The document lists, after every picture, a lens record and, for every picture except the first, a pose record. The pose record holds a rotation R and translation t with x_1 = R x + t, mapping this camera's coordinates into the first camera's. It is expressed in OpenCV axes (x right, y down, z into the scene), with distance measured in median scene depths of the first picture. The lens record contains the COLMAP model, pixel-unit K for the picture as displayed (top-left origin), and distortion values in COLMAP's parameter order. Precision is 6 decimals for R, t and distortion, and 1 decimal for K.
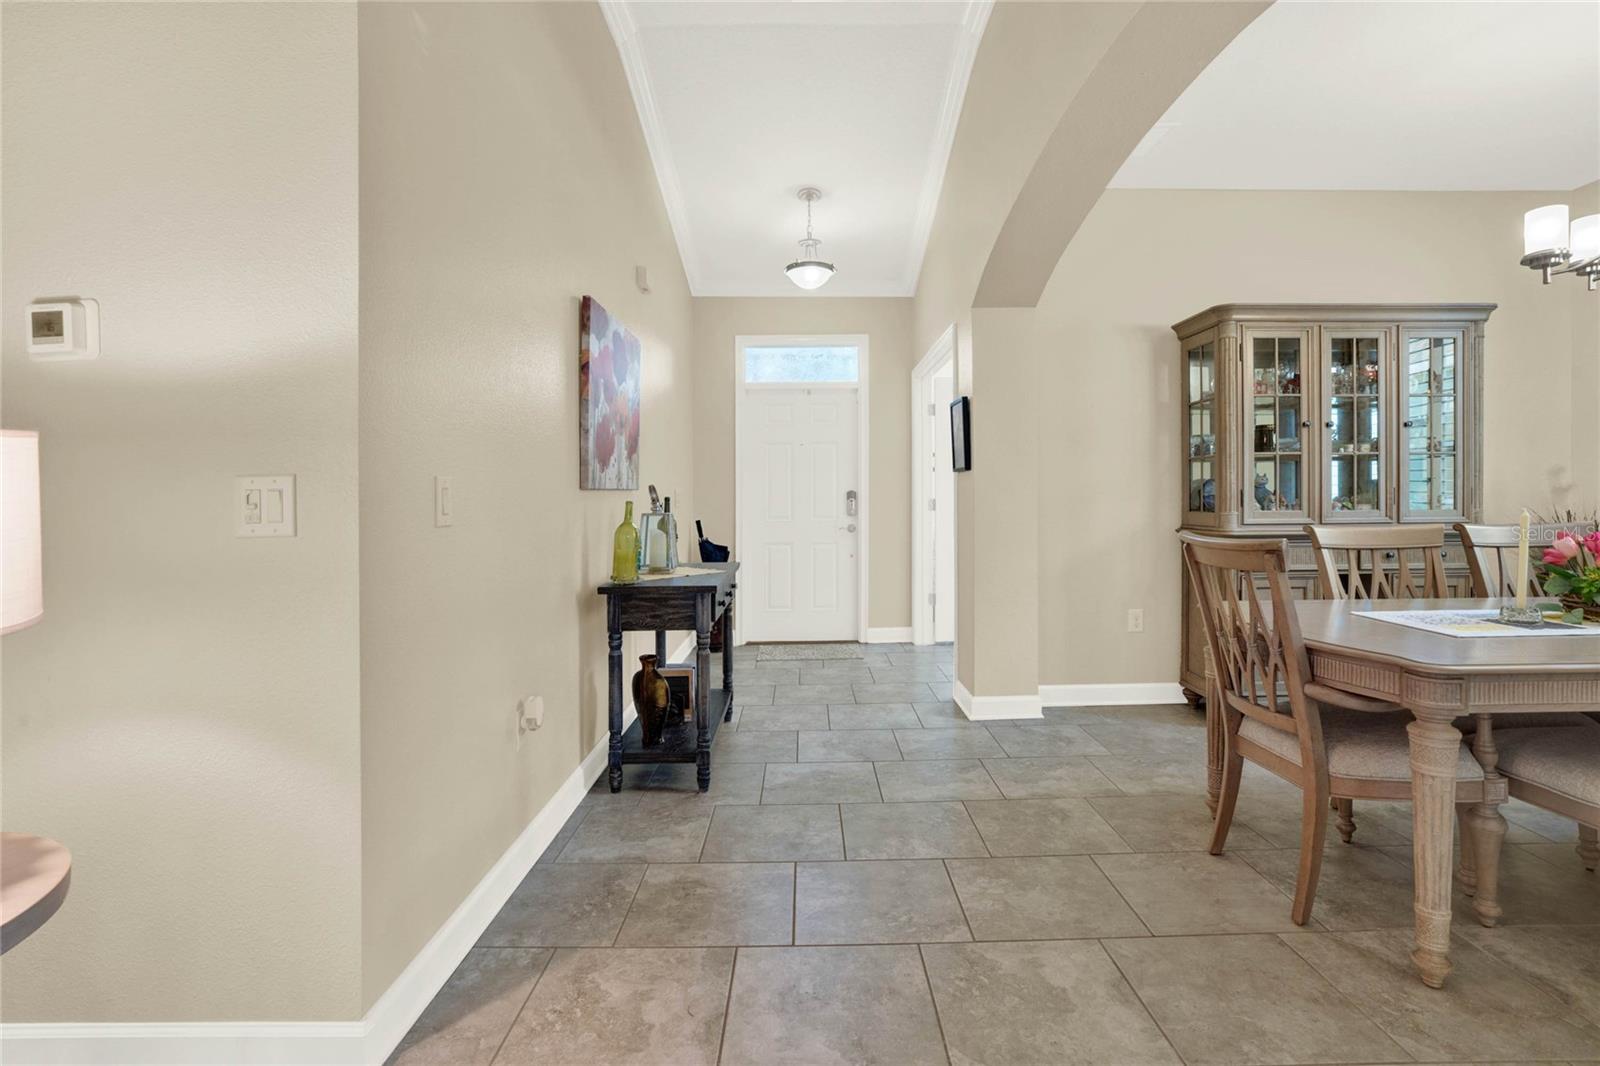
lens RADIAL K [[767.4, 0, 811.3], [0, 767.4, 510.5], [0, 0, 1]] dist [-0.050715, 0.017322]
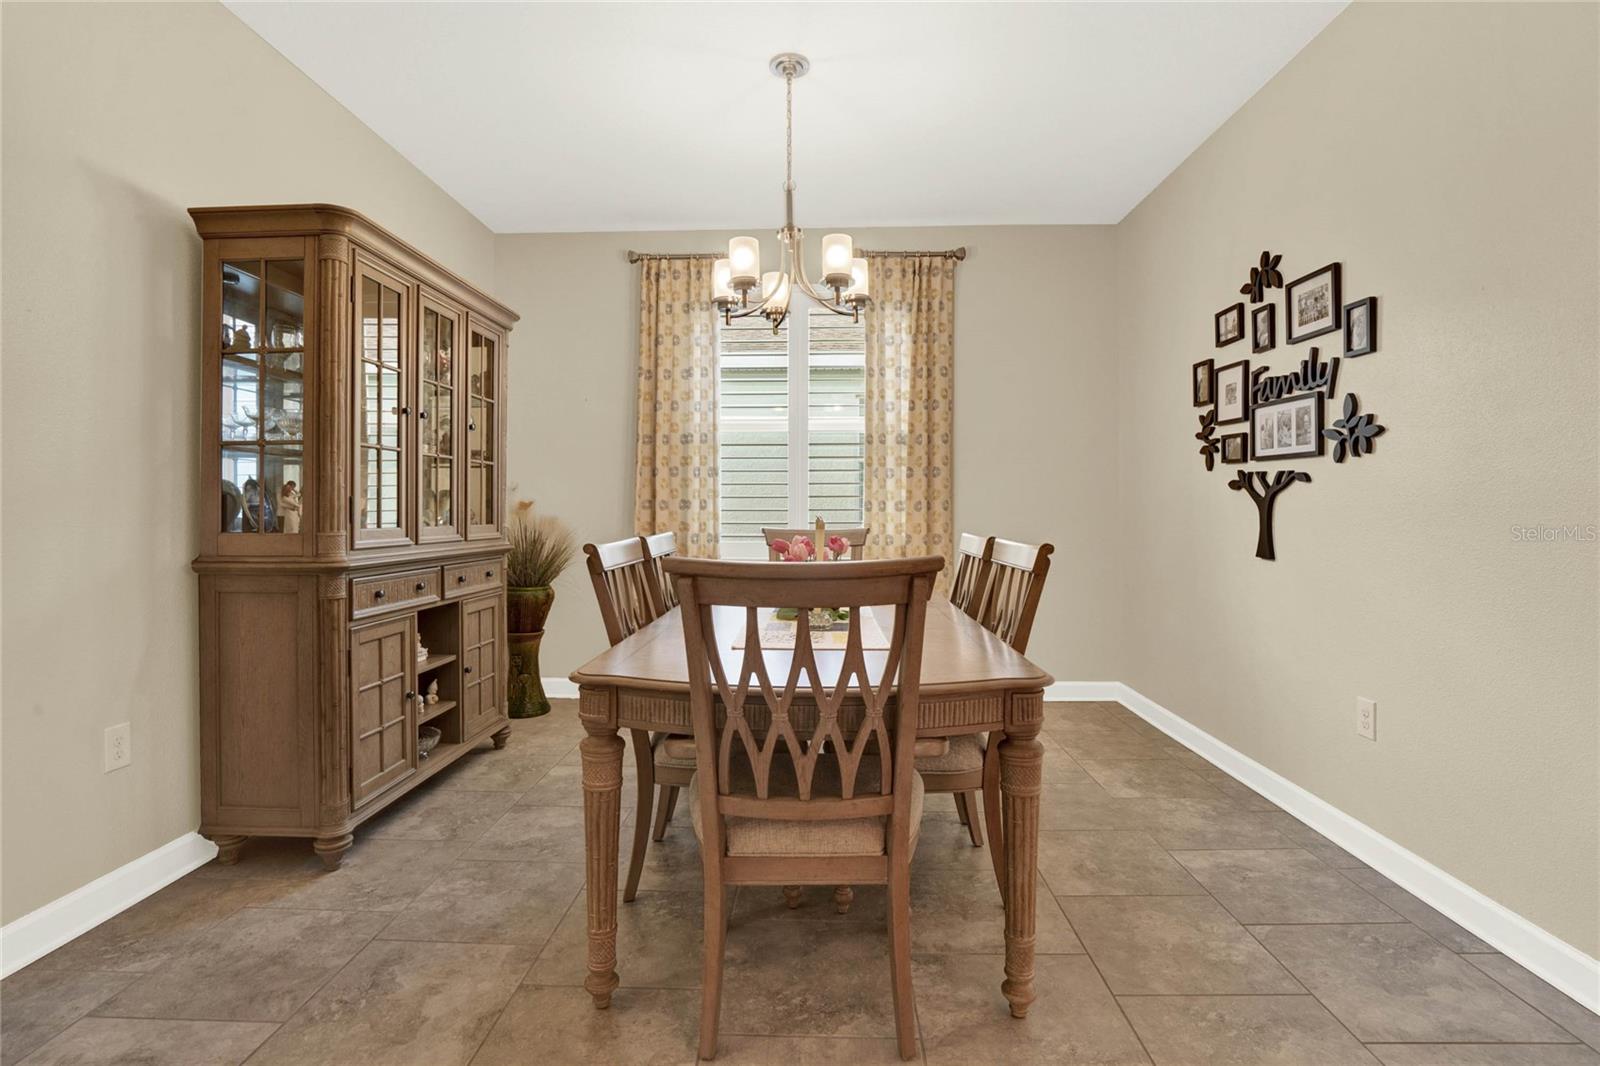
lens RADIAL K [[767.4, 0, 803.0], [0, 767.4, 513.1], [0, 0, 1]] dist [-0.050715, 0.017322]
pose [[0.045089, 0.006836, 0.998960, -0.080283], [0.021329, 0.999742, -0.007804, -0.000346], [-0.998755, 0.021659, 0.044931, 0.690096]]
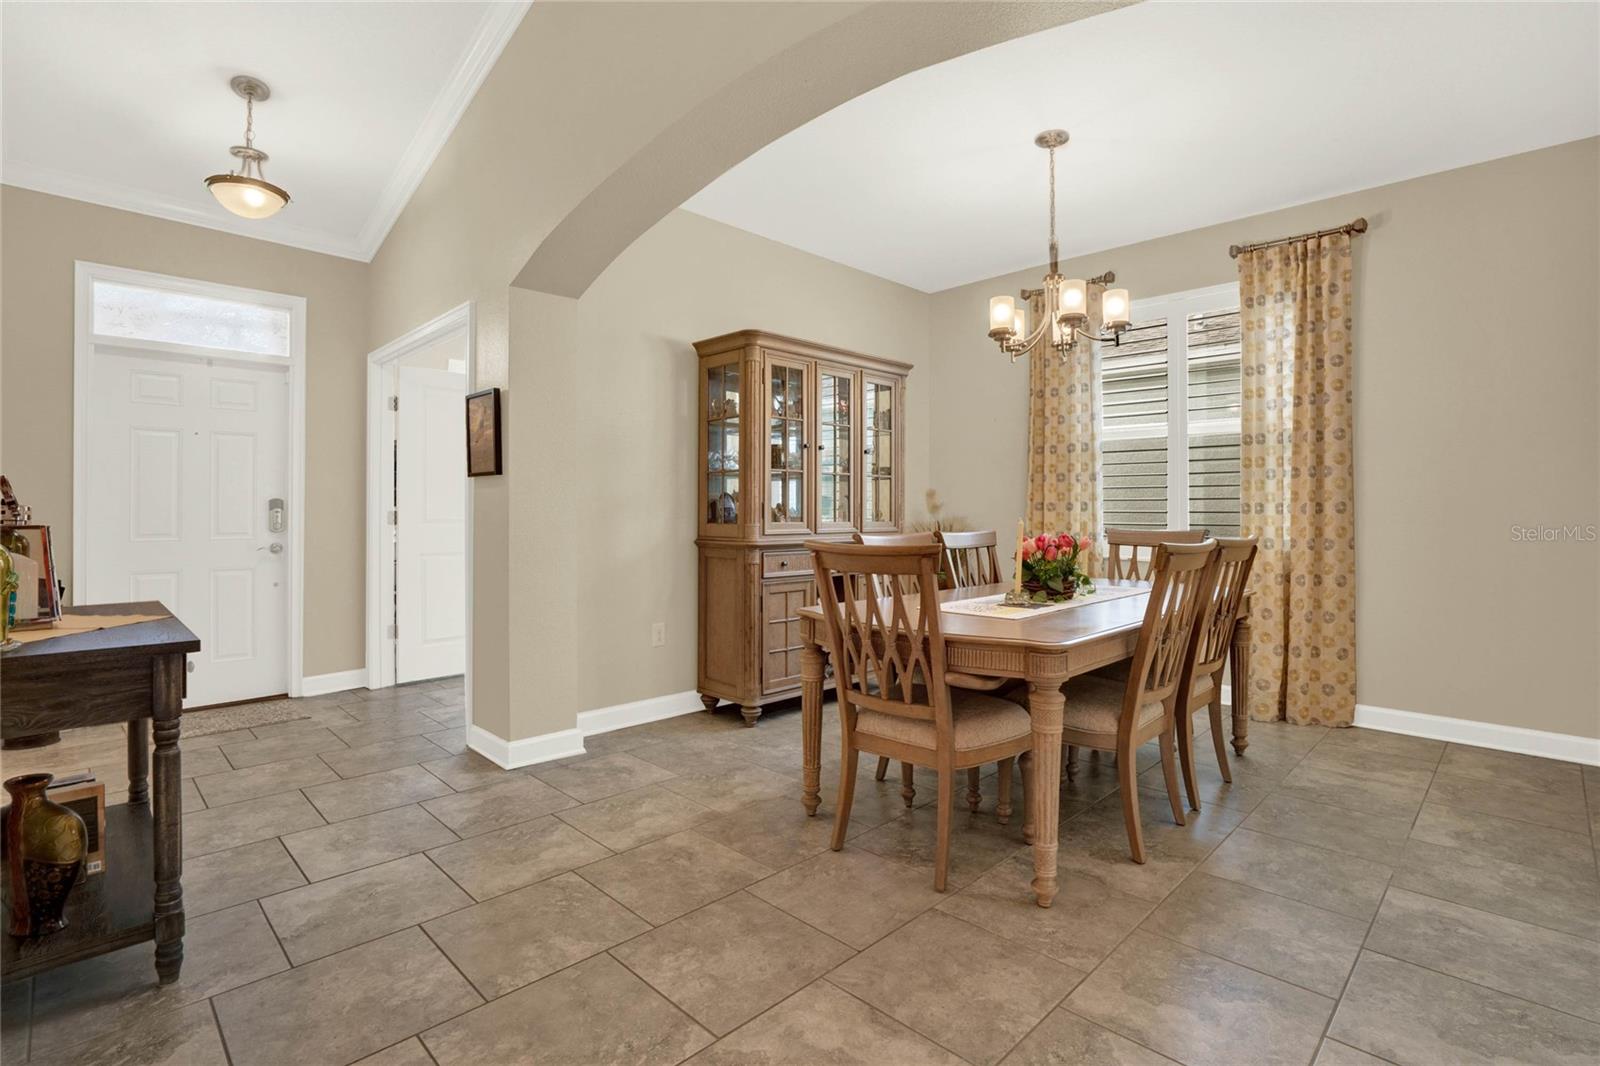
lens RADIAL K [[767.4, 0, 793.9], [0, 767.4, 511.8], [0, 0, 1]] dist [-0.050715, 0.017322]
pose [[0.721044, 0.010876, 0.692804, -0.187247], [0.003586, 0.999805, -0.019427, 0.007813], [-0.692880, 0.016492, 0.720864, 0.215554]]
